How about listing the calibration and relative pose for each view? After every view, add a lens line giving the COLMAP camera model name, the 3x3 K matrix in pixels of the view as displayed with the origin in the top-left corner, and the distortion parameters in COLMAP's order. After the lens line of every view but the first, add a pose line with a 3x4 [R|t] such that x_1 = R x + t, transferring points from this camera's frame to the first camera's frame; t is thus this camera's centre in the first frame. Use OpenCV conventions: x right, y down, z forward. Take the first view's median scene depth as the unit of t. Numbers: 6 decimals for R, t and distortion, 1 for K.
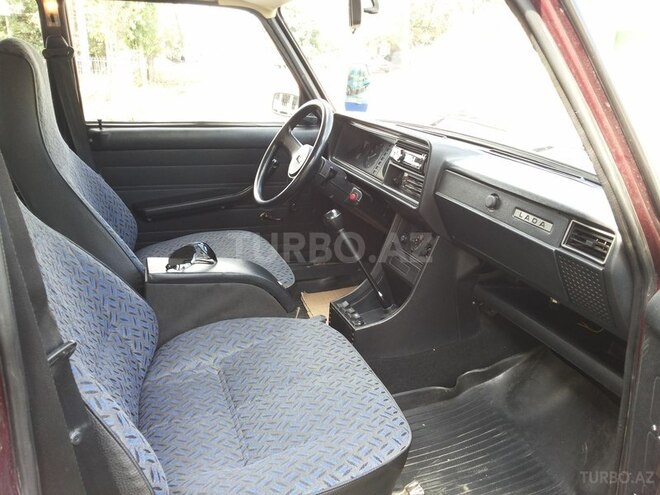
lens RADIAL K [[550.3, 0, 330.0], [0, 550.3, 247.5], [0, 0, 1]] dist [0.006166, -0.049992]
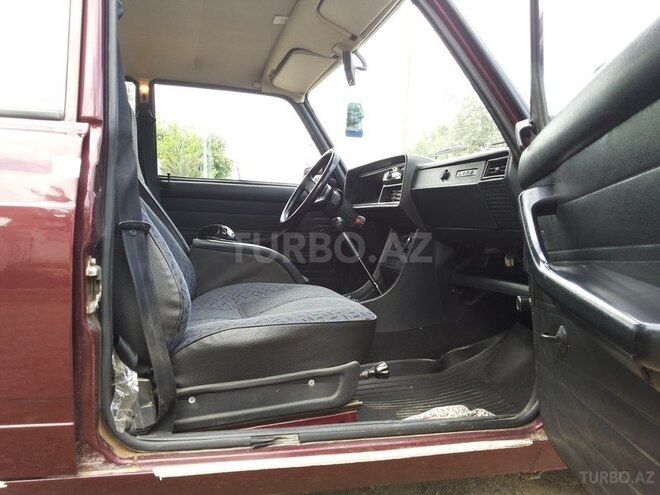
lens RADIAL K [[550.3, 0, 330.0], [0, 550.3, 247.5], [0, 0, 1]] dist [0.006166, -0.049992]
pose [[0.996220, -0.001441, -0.086858, 0.097027], [-0.023850, 0.956903, -0.289425, 0.370370], [0.083531, 0.290403, 0.953252, -0.209314]]
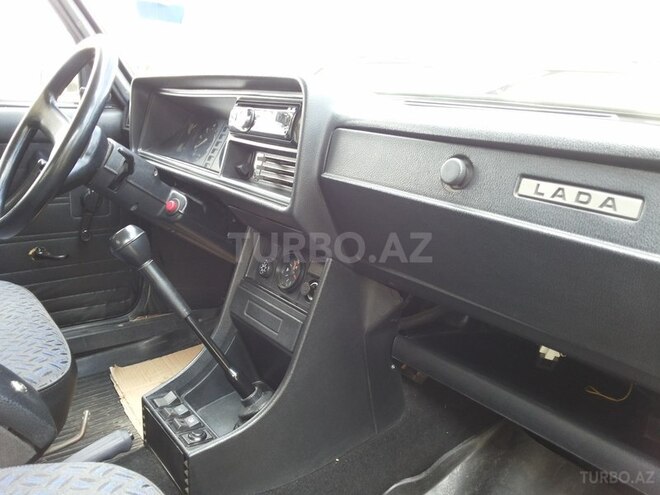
lens RADIAL K [[556.9, 0, 330.0], [0, 556.9, 247.5], [0, 0, 1]] dist [0.000234, -0.049350]
pose [[0.960584, -0.079588, 0.266355, 0.047225], [0.094444, 0.994583, -0.043417, -0.007229], [-0.261456, 0.066861, 0.962897, 0.435480]]
